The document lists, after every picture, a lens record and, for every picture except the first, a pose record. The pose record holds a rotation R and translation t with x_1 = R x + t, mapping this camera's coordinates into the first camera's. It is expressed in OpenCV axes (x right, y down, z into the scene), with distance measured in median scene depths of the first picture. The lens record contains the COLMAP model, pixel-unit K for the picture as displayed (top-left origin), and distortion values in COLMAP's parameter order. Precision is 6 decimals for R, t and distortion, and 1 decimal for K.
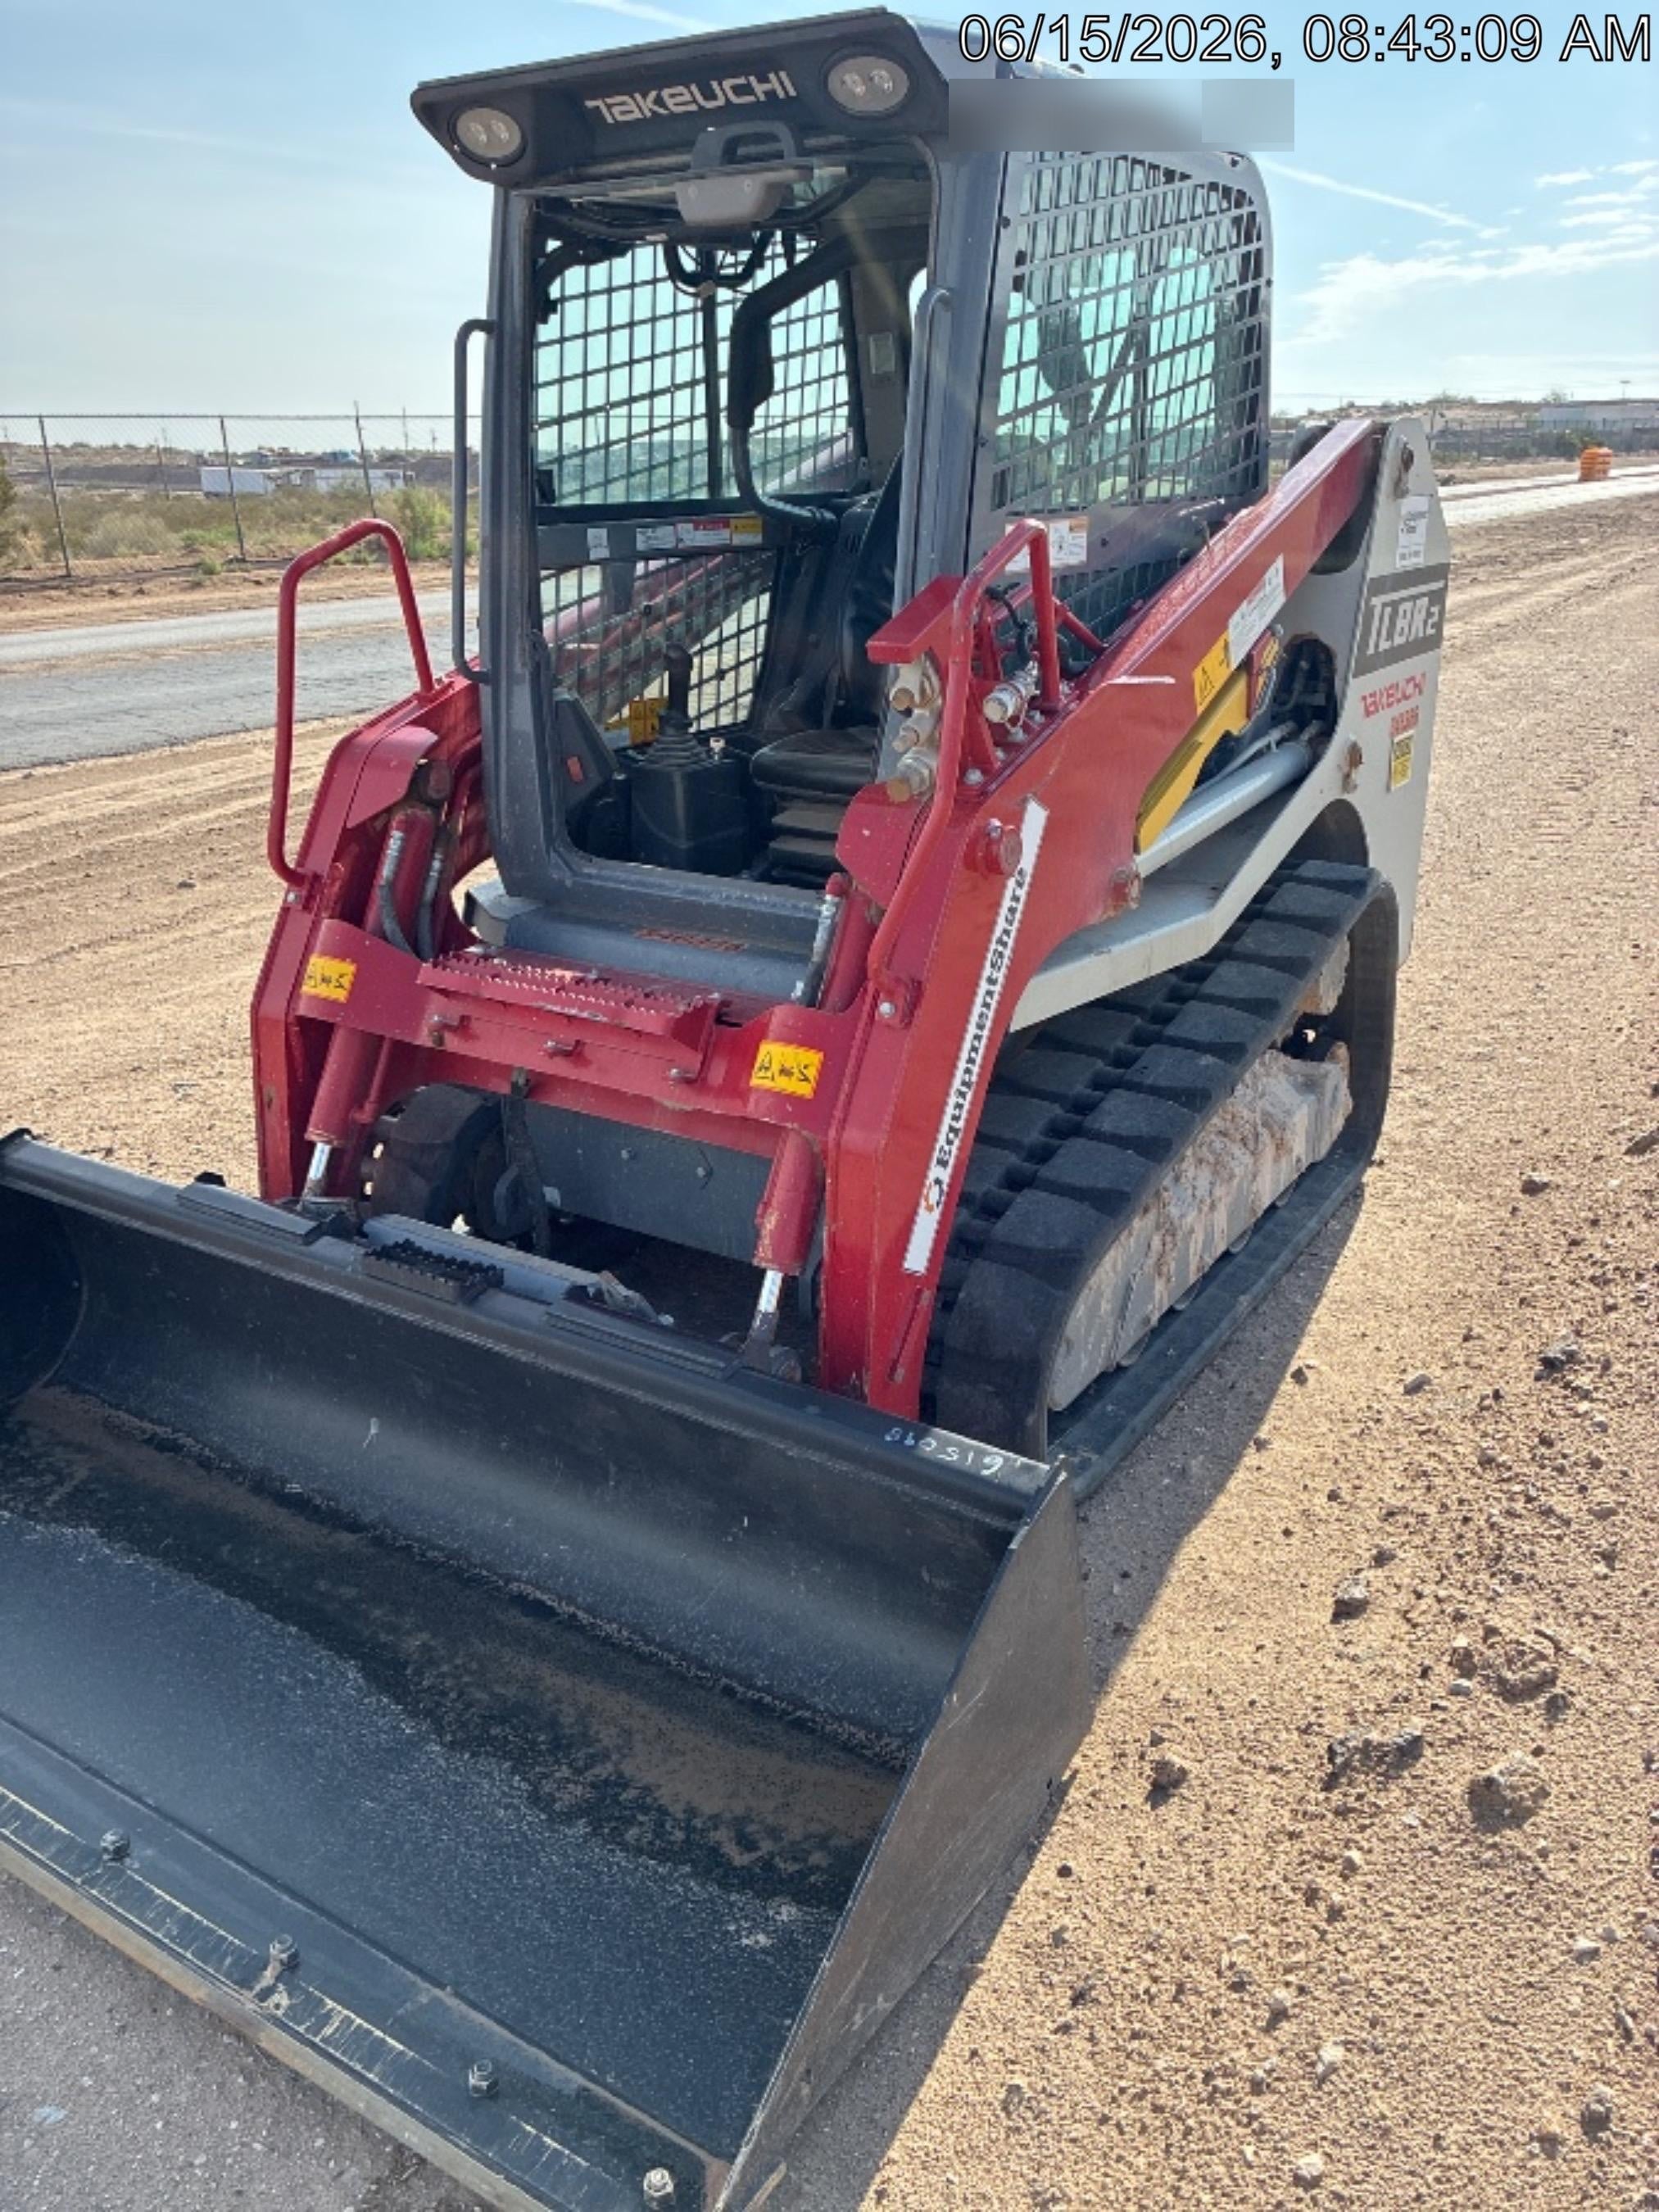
lens RADIAL K [[1693.5, 0, 829.5], [0, 1693.5, 1106.0], [0, 0, 1]] dist [0.008484, -0.004246]
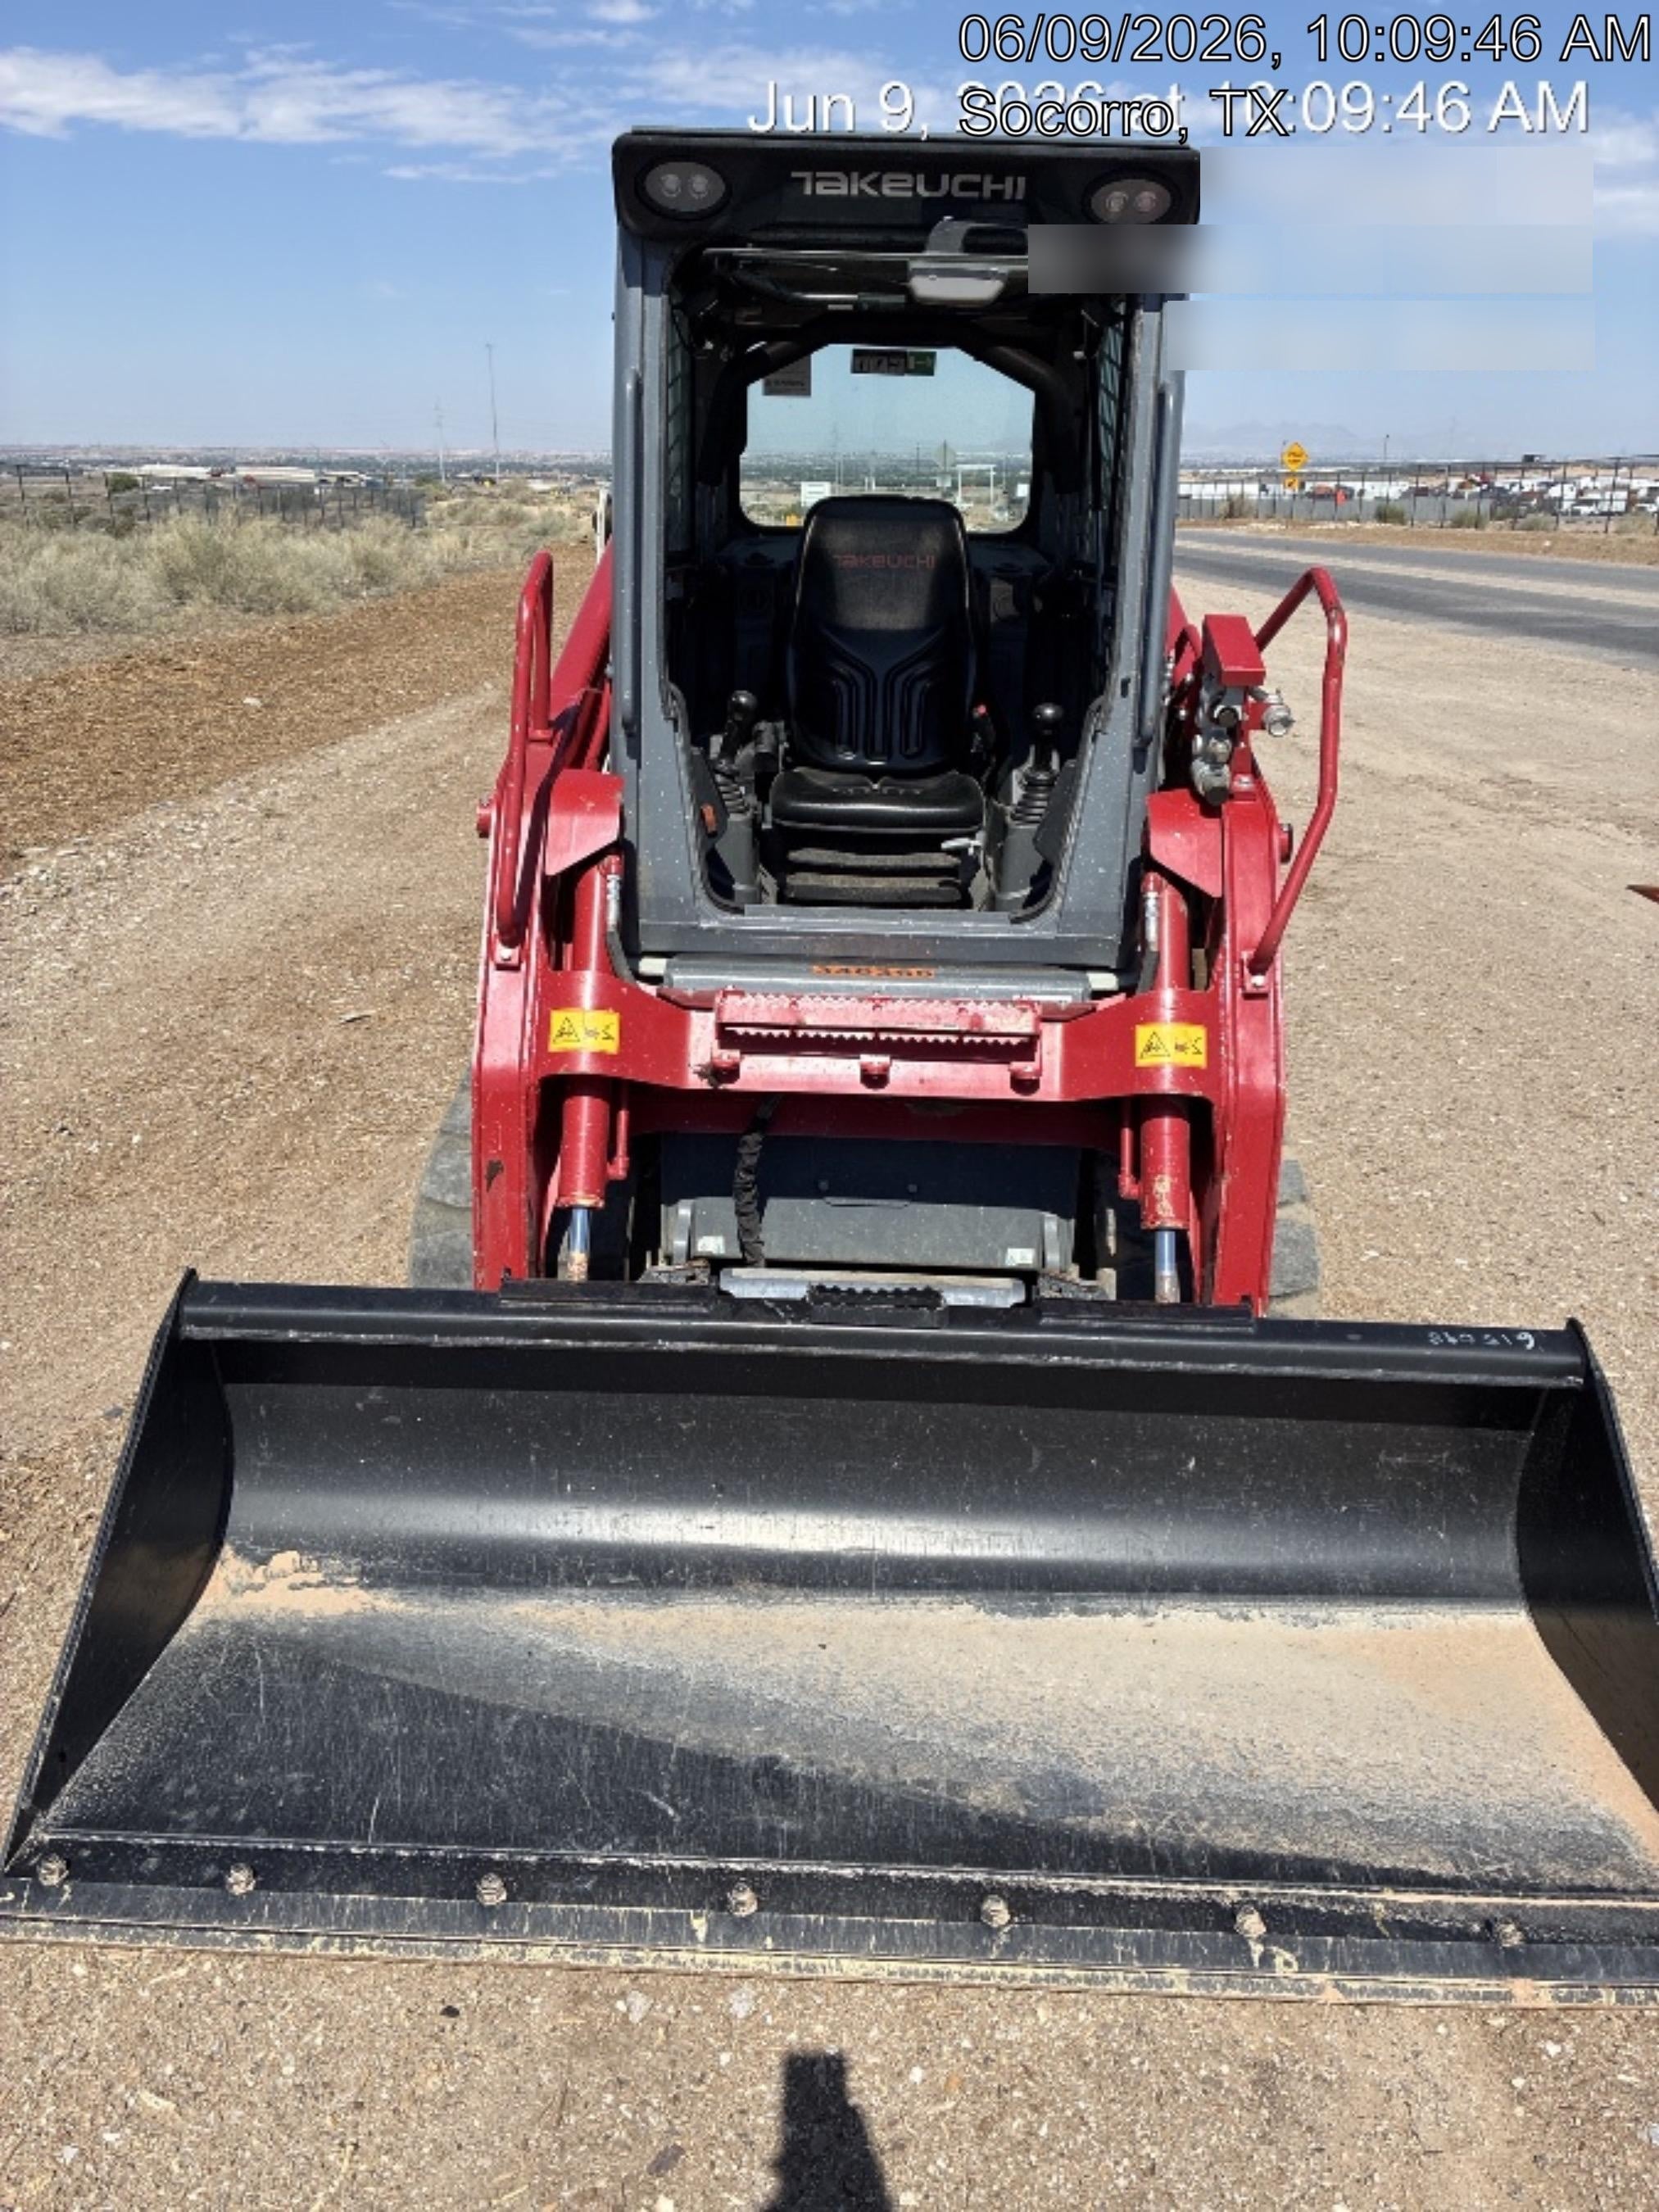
lens RADIAL K [[1720.1, 0, 828.7], [0, 1720.1, 1075.2], [0, 0, 1]] dist [0.010813, 0.003425]
pose [[0.855127, -0.124821, 0.503168, -0.731052], [0.153007, 0.988113, -0.014913, -0.022473], [-0.495325, 0.089740, 0.864060, 0.120299]]
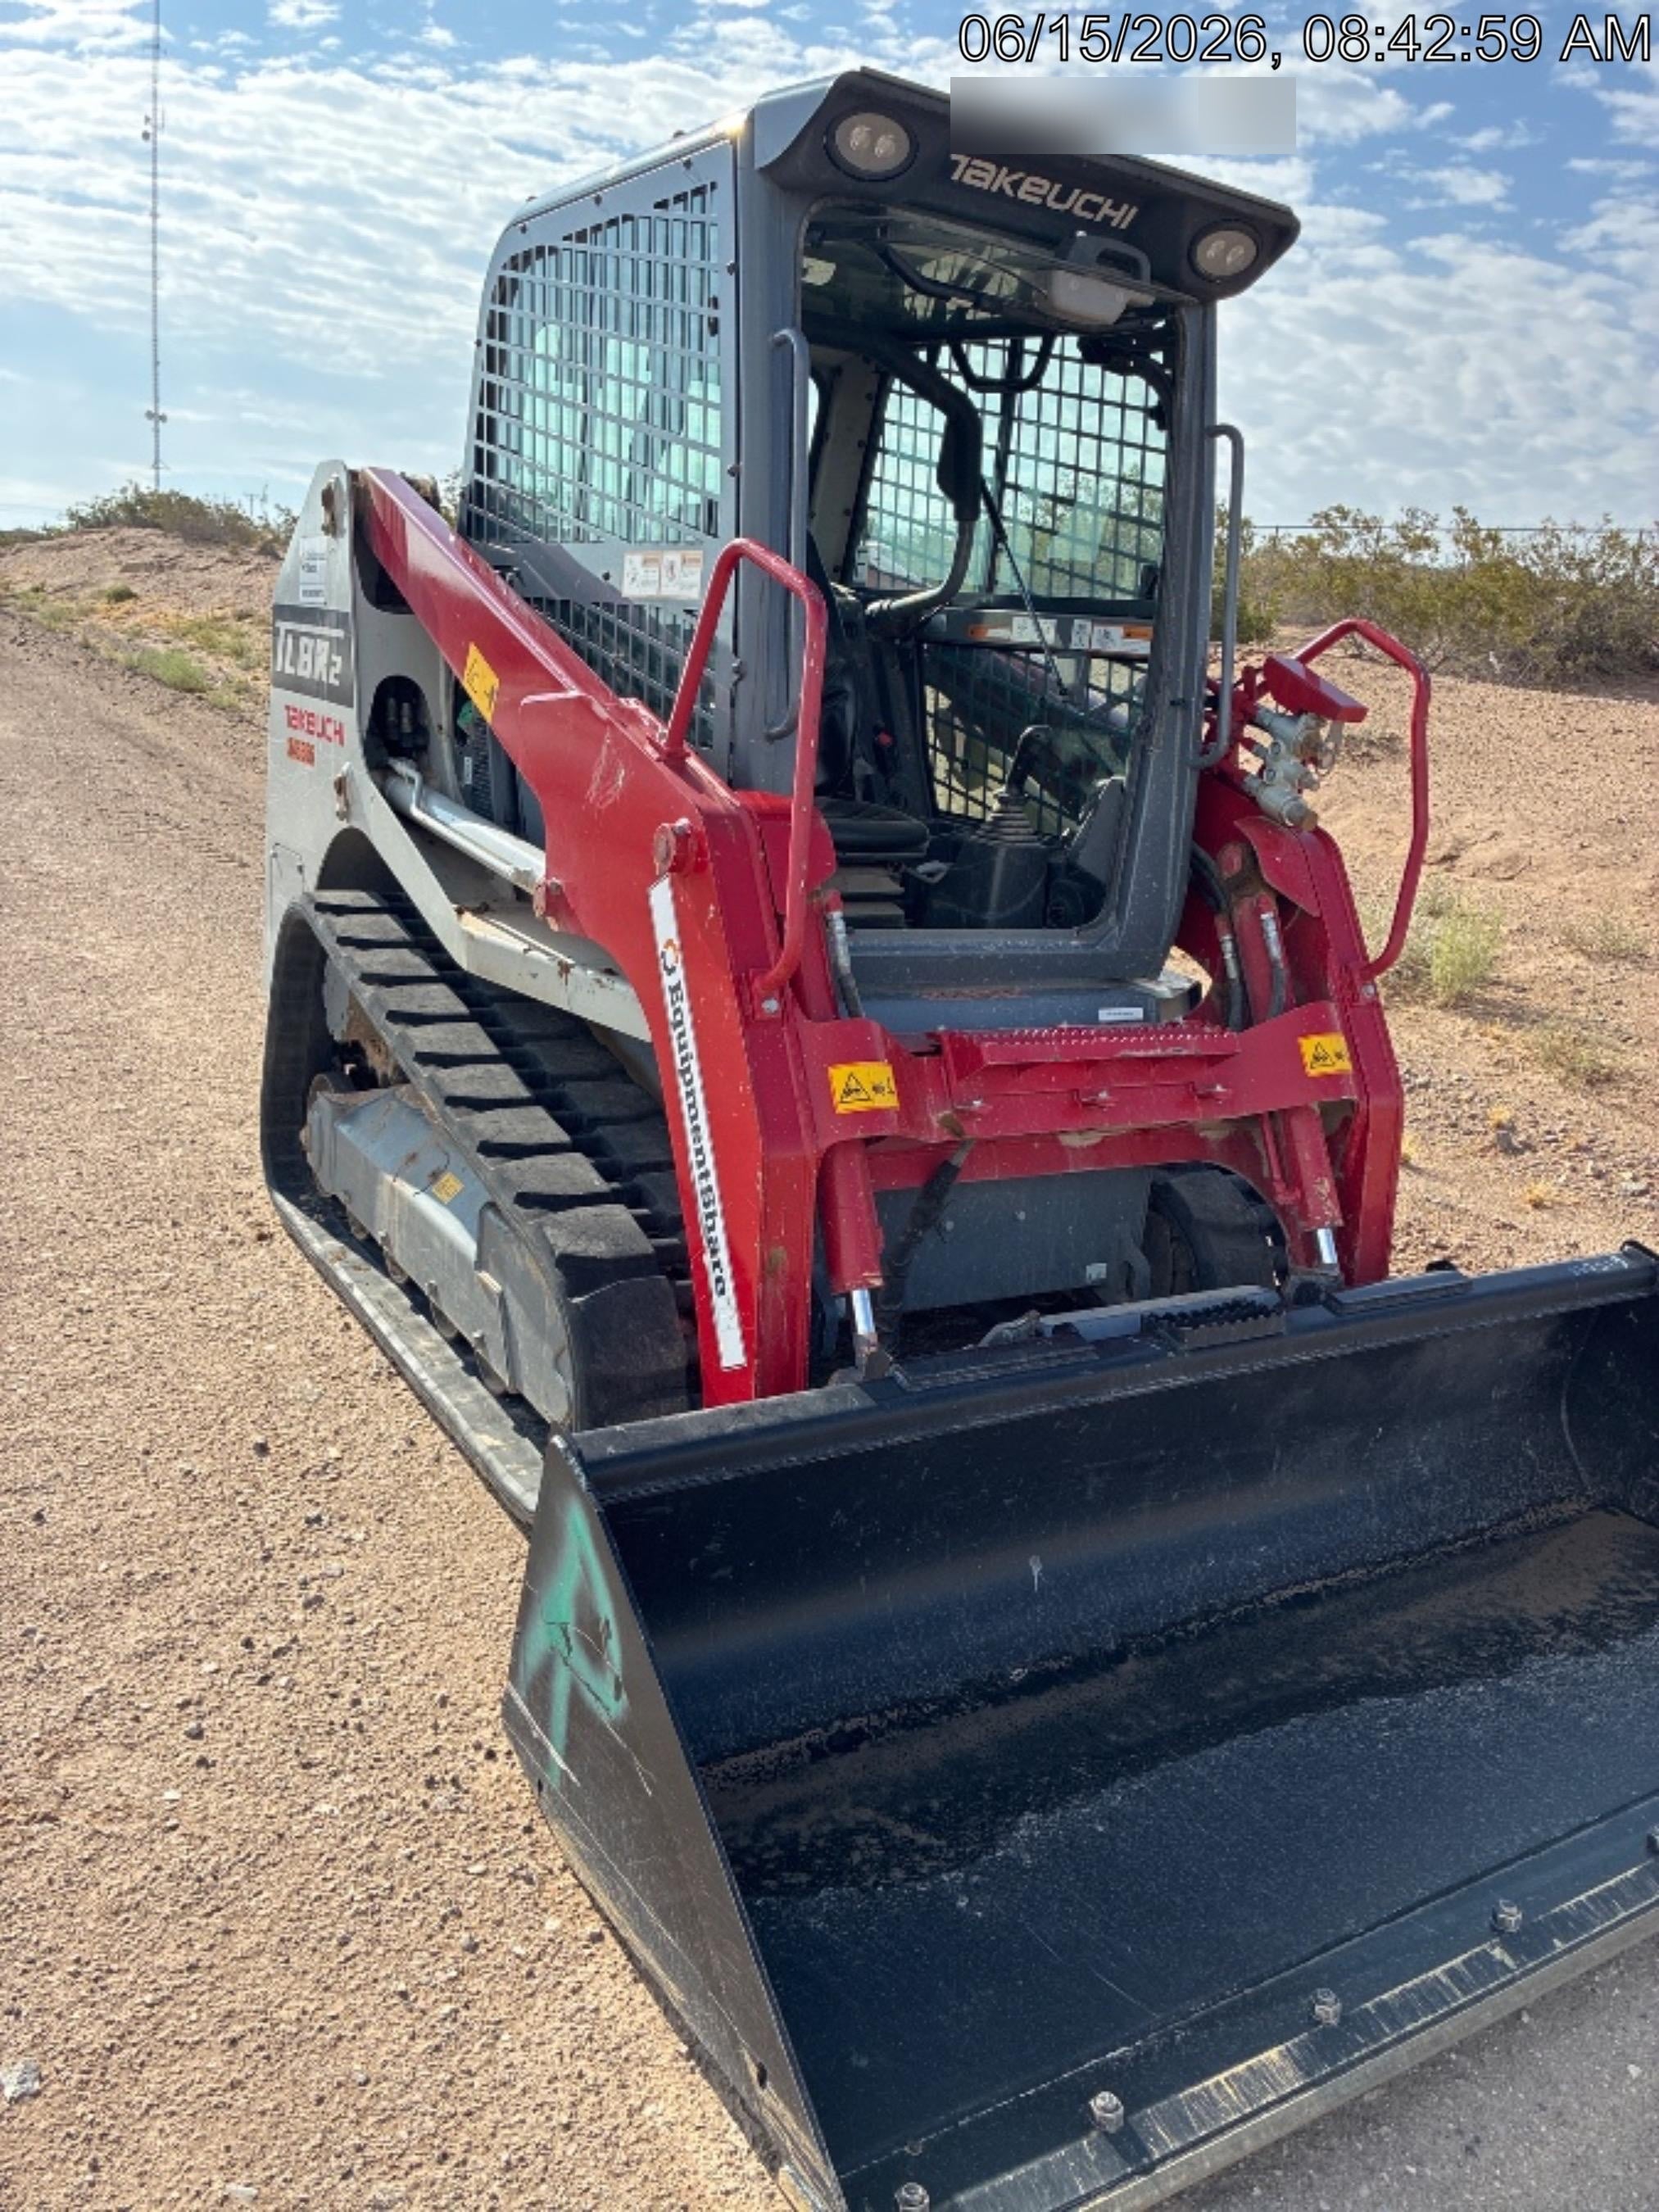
lens RADIAL K [[1677.7, 0, 829.5], [0, 1677.7, 1106.0], [0, 0, 1]] dist [0.003542, 0.001622]
pose [[0.424860, -0.180518, 0.887078, -1.140307], [0.225220, 0.970183, 0.089562, -0.159244], [-0.876795, 0.161737, 0.452848, 0.713081]]
